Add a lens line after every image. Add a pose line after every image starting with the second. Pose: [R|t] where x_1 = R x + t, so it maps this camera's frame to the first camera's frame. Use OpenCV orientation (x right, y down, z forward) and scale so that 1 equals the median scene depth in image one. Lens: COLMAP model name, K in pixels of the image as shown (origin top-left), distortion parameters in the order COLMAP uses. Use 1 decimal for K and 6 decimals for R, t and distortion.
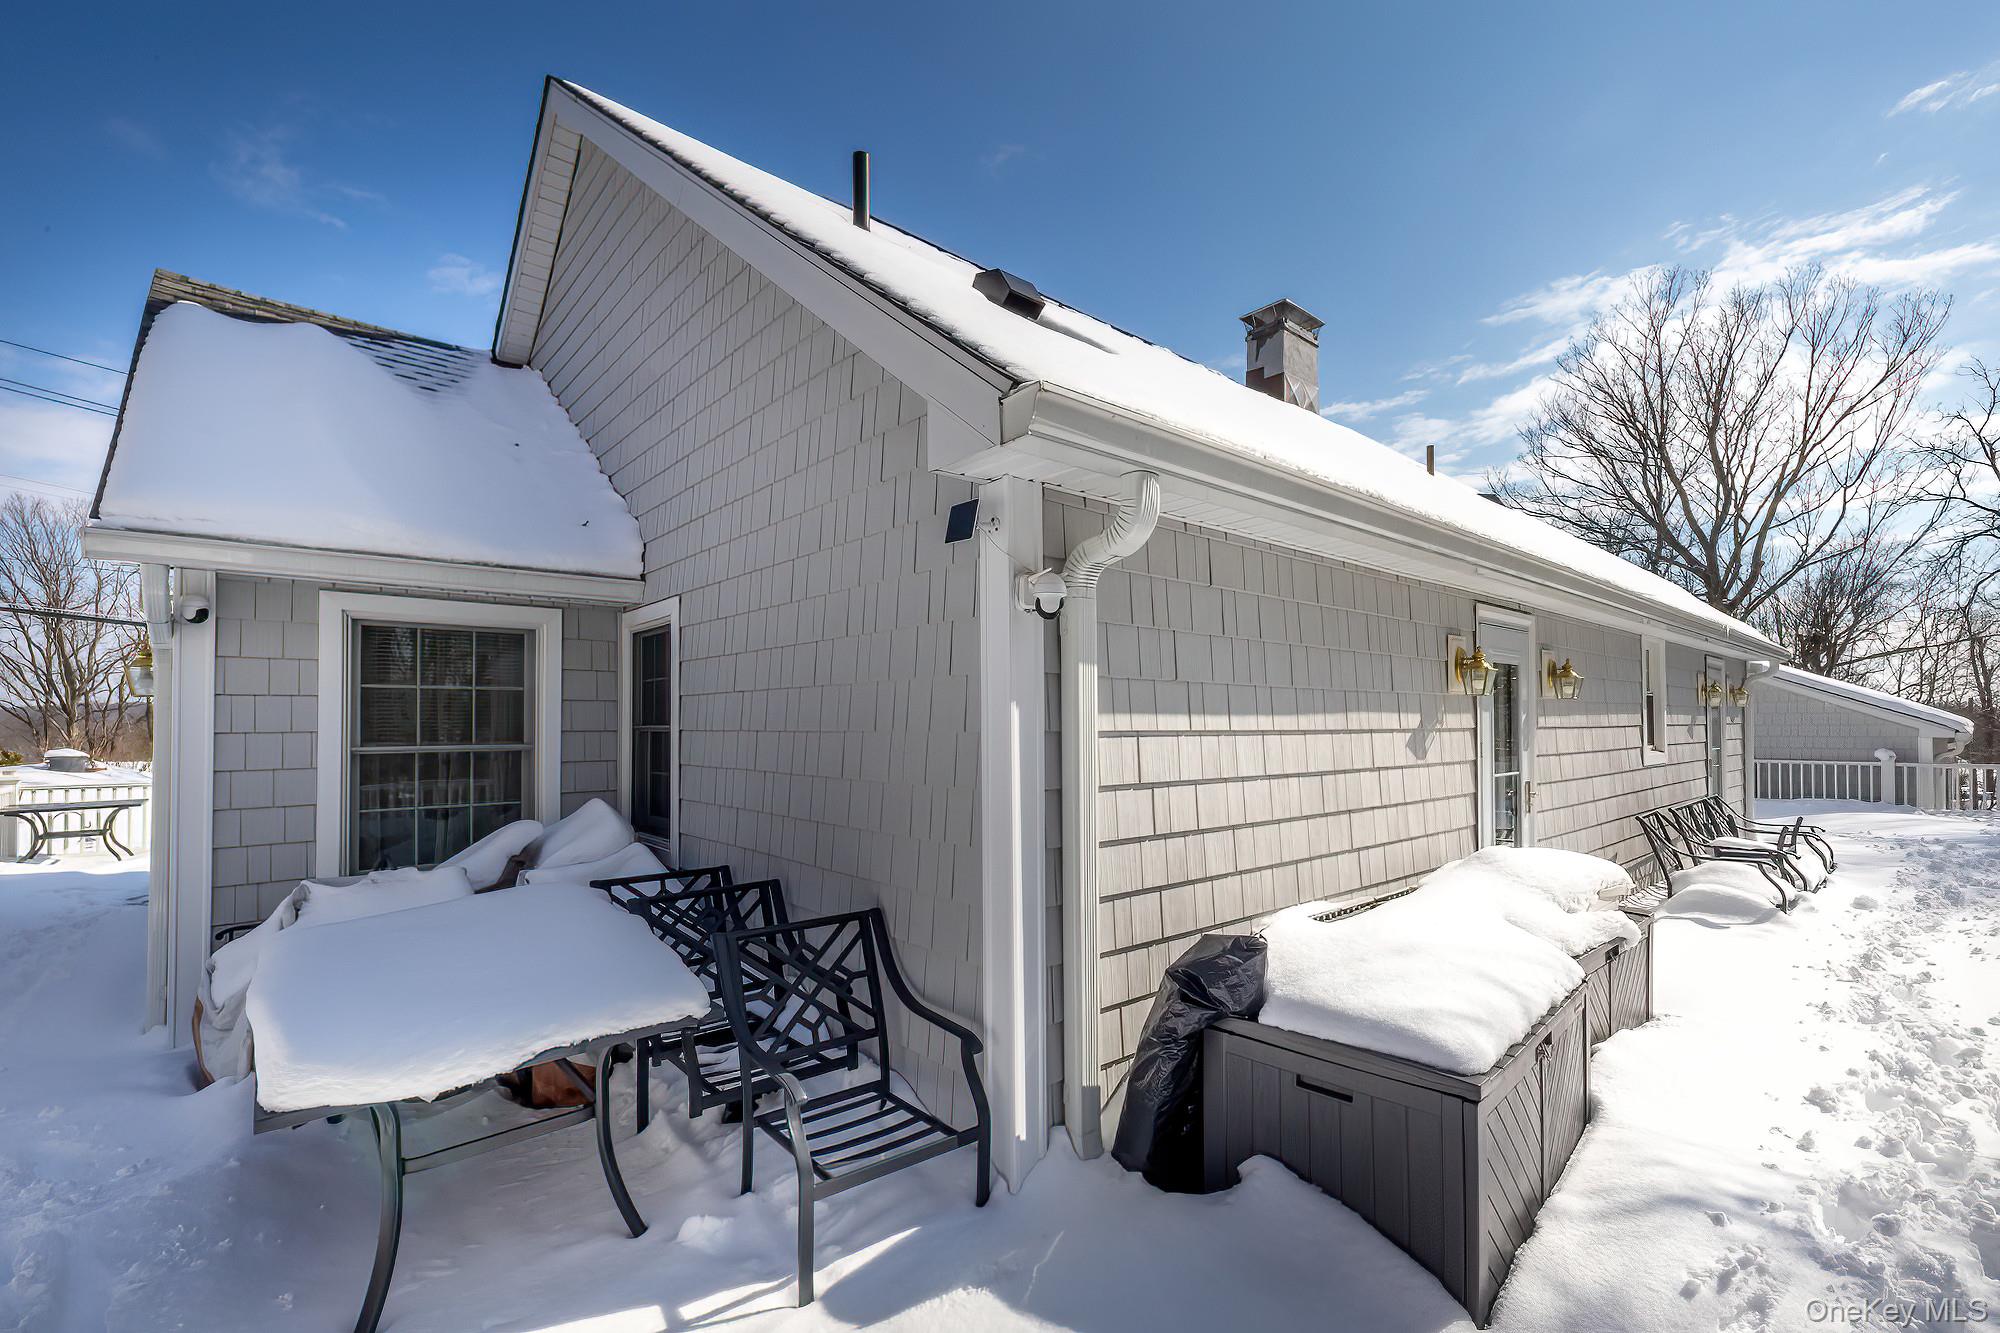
lens RADIAL K [[852.1, 0, 997.0], [0, 852.1, 717.3], [0, 0, 1]] dist [-0.002791, -0.000131]
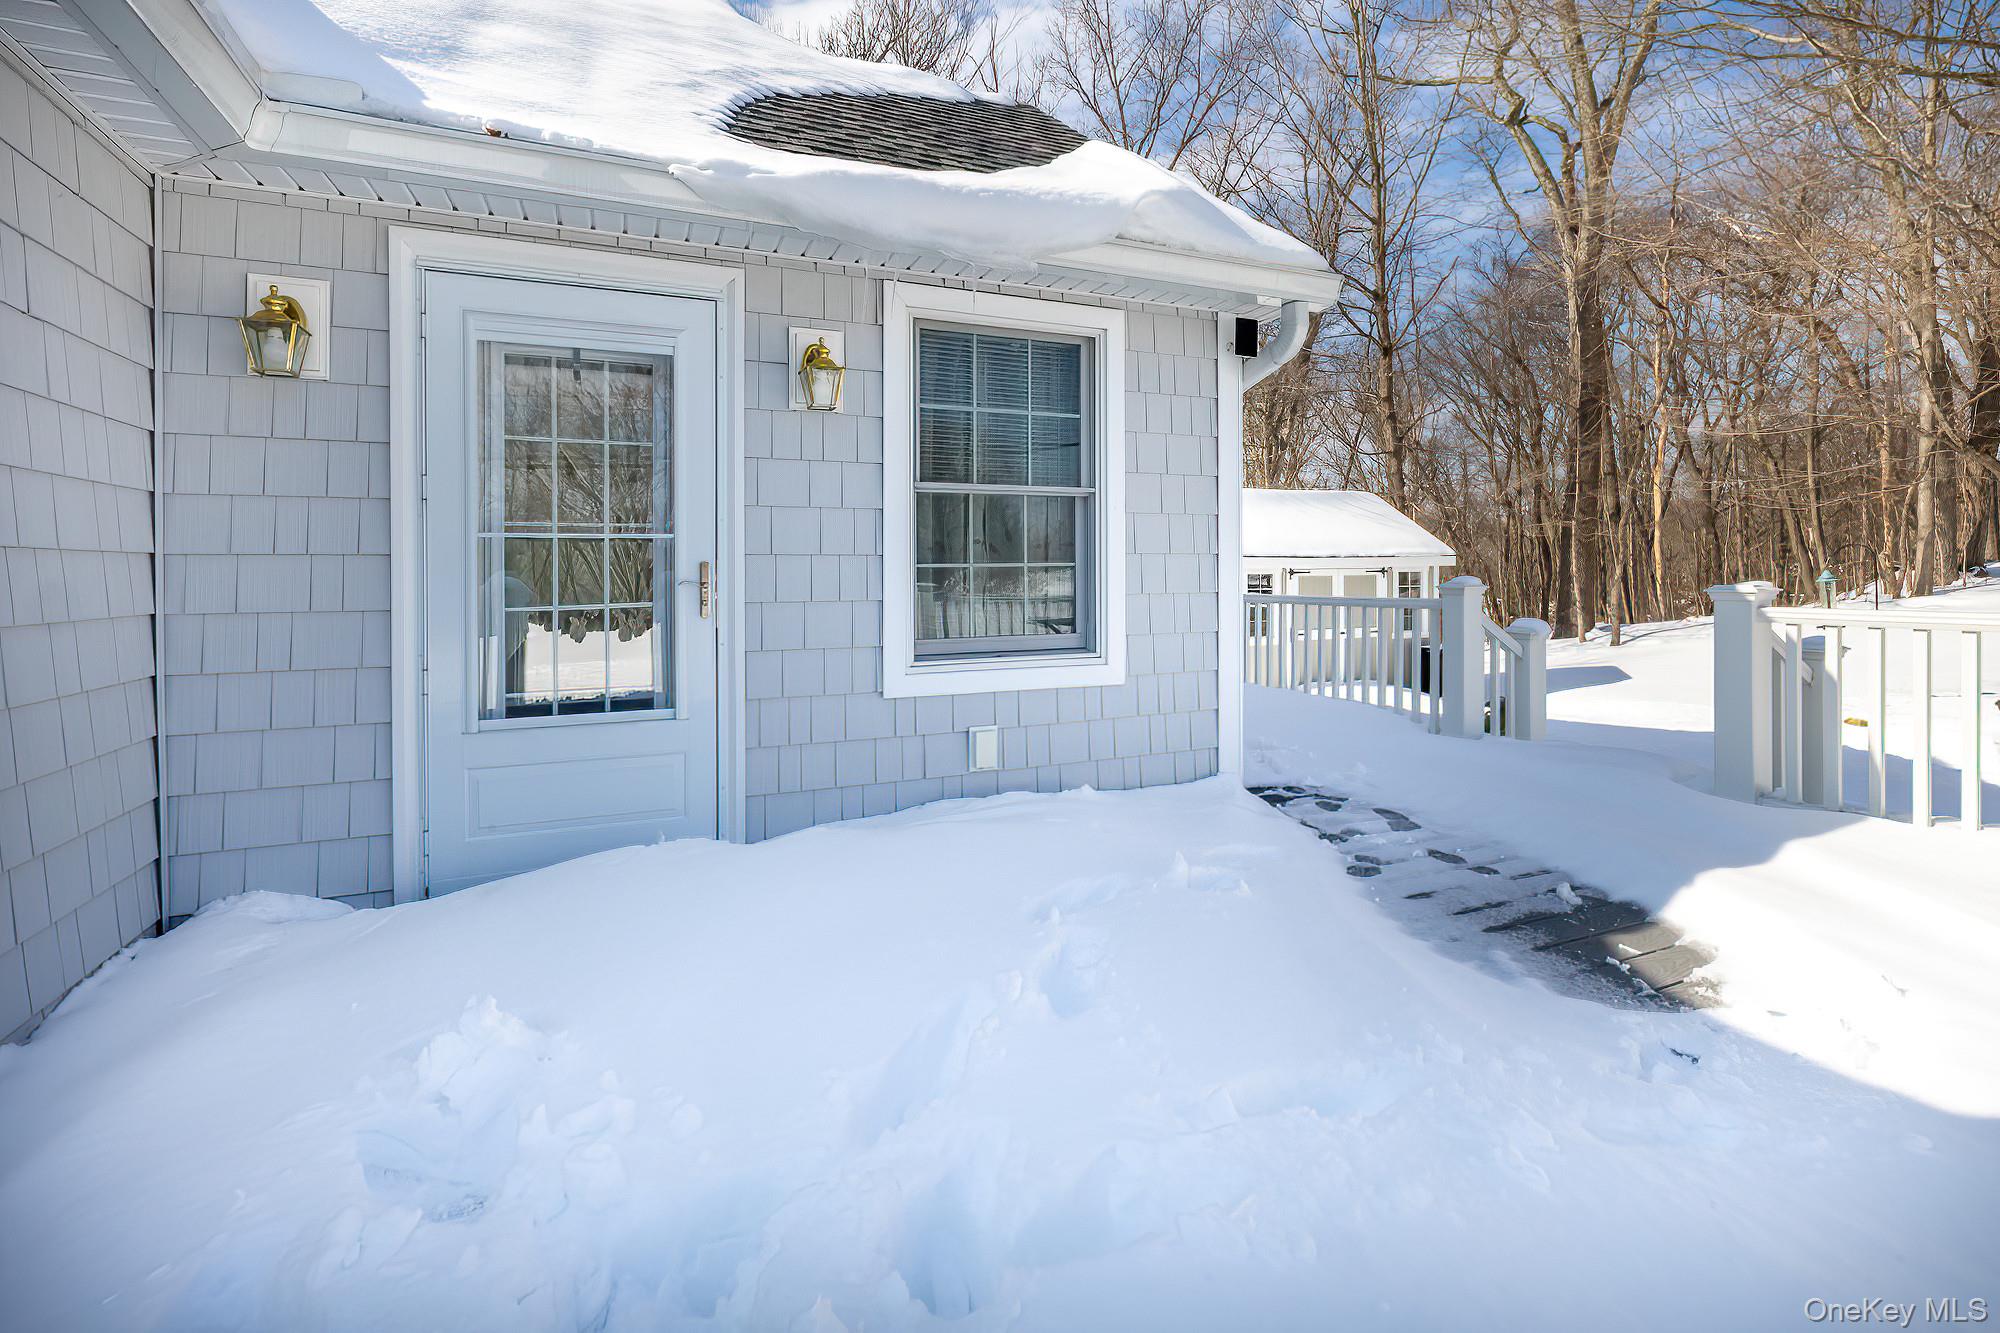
lens RADIAL K [[852.1, 0, 954.0], [0, 852.1, 589.2], [0, 0, 1]] dist [-0.002791, -0.000131]
pose [[0.945887, -0.001487, -0.324492, -0.439694], [0.008451, 0.999763, 0.020053, 0.114354], [0.324385, -0.021710, 0.945676, 0.234182]]
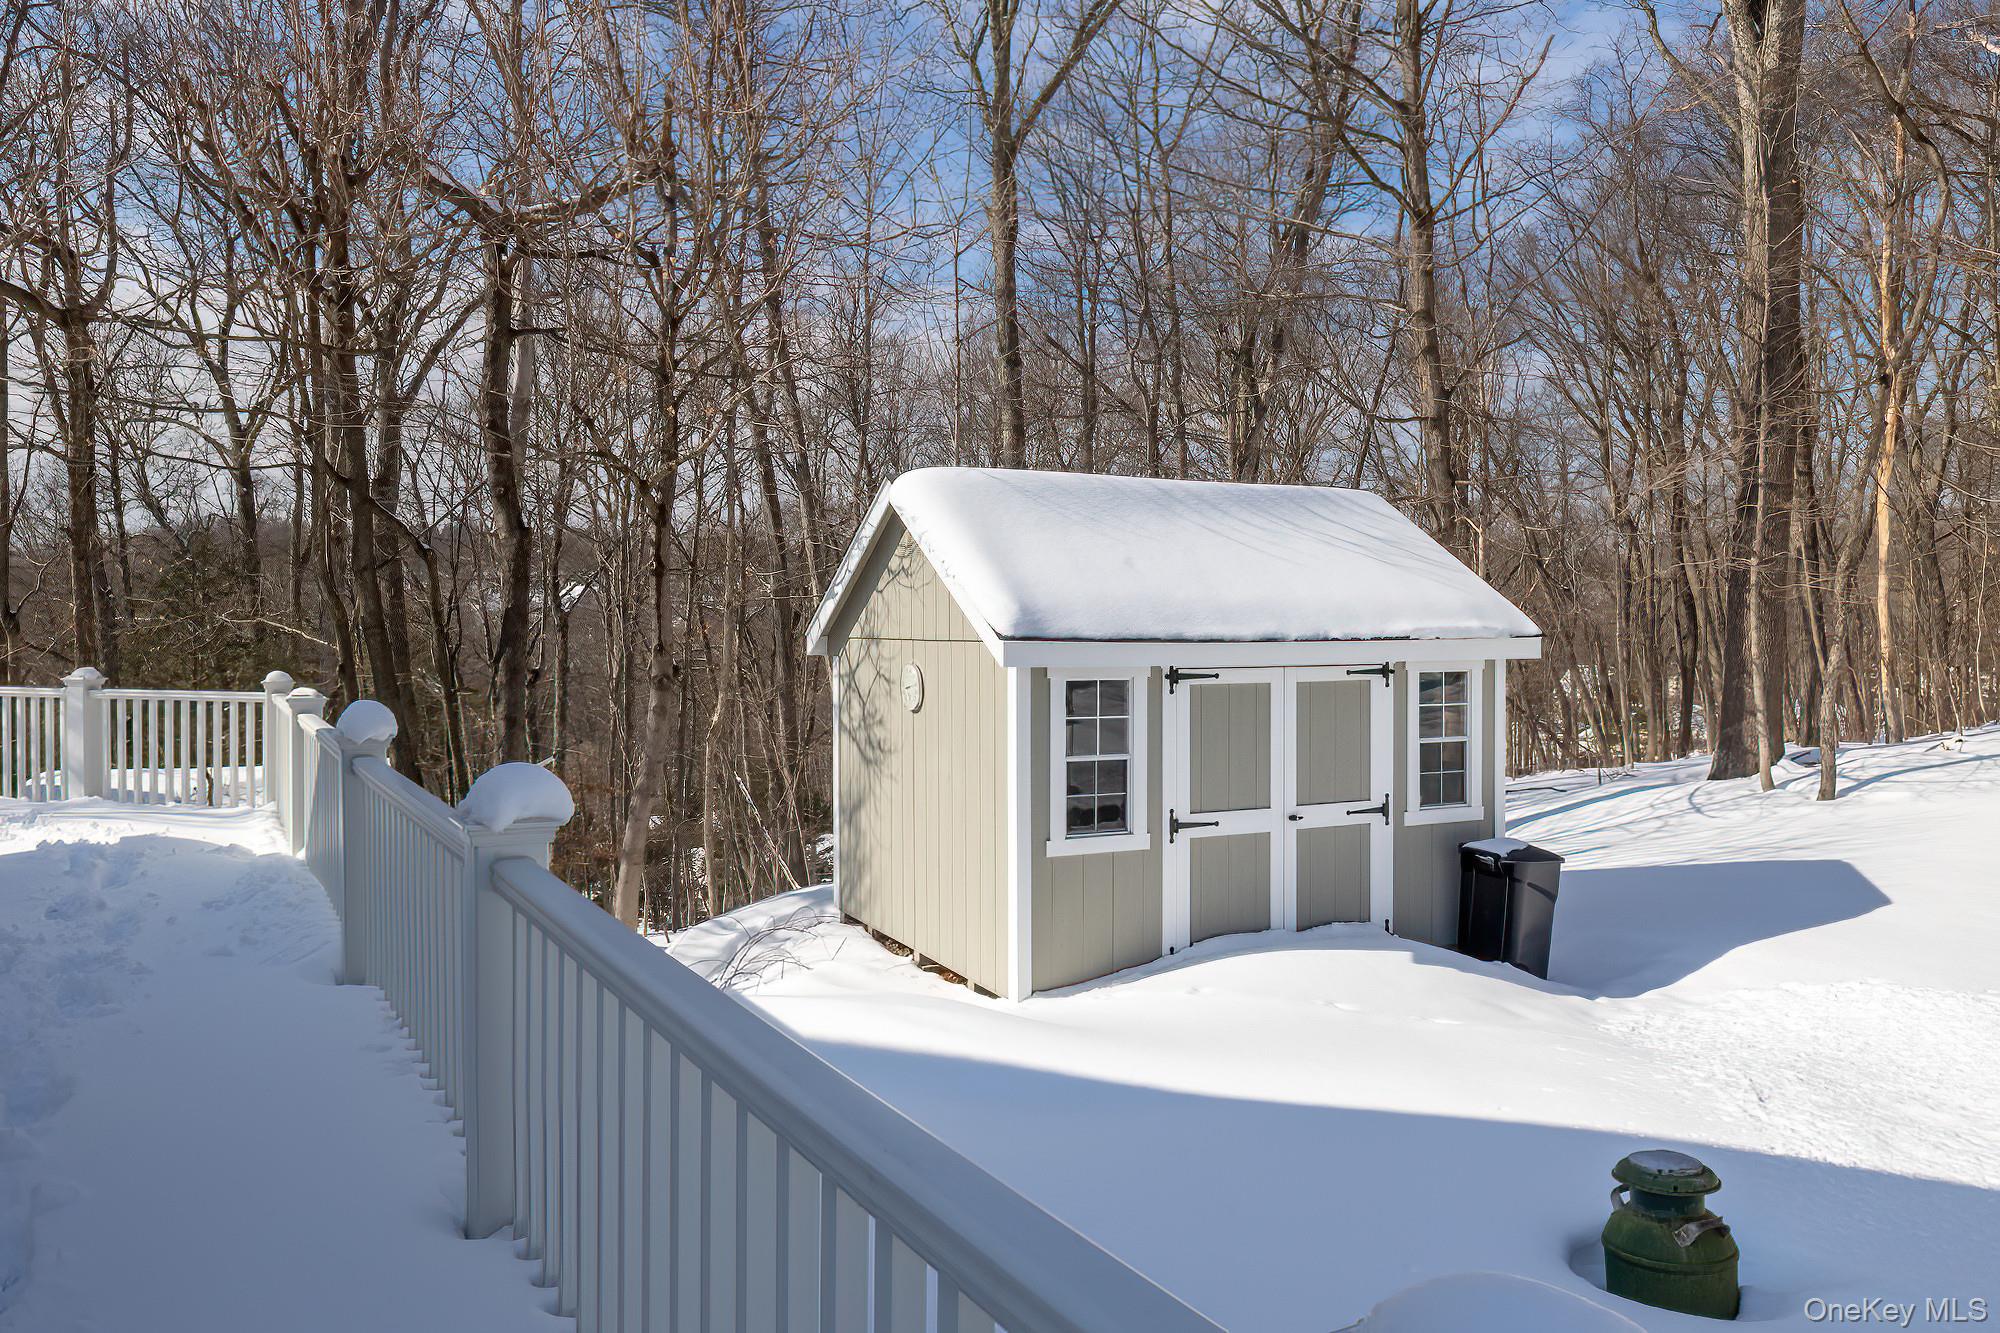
lens RADIAL K [[1401.2, 0, 999.1], [0, 1401.2, 652.4], [0, 0, 1]] dist [0.007210, 0.001864]
pose [[0.985243, 0.005261, -0.171083, -0.222225], [-0.001319, 0.999731, 0.023147, 0.052447], [0.171159, -0.022580, 0.984985, 1.239753]]
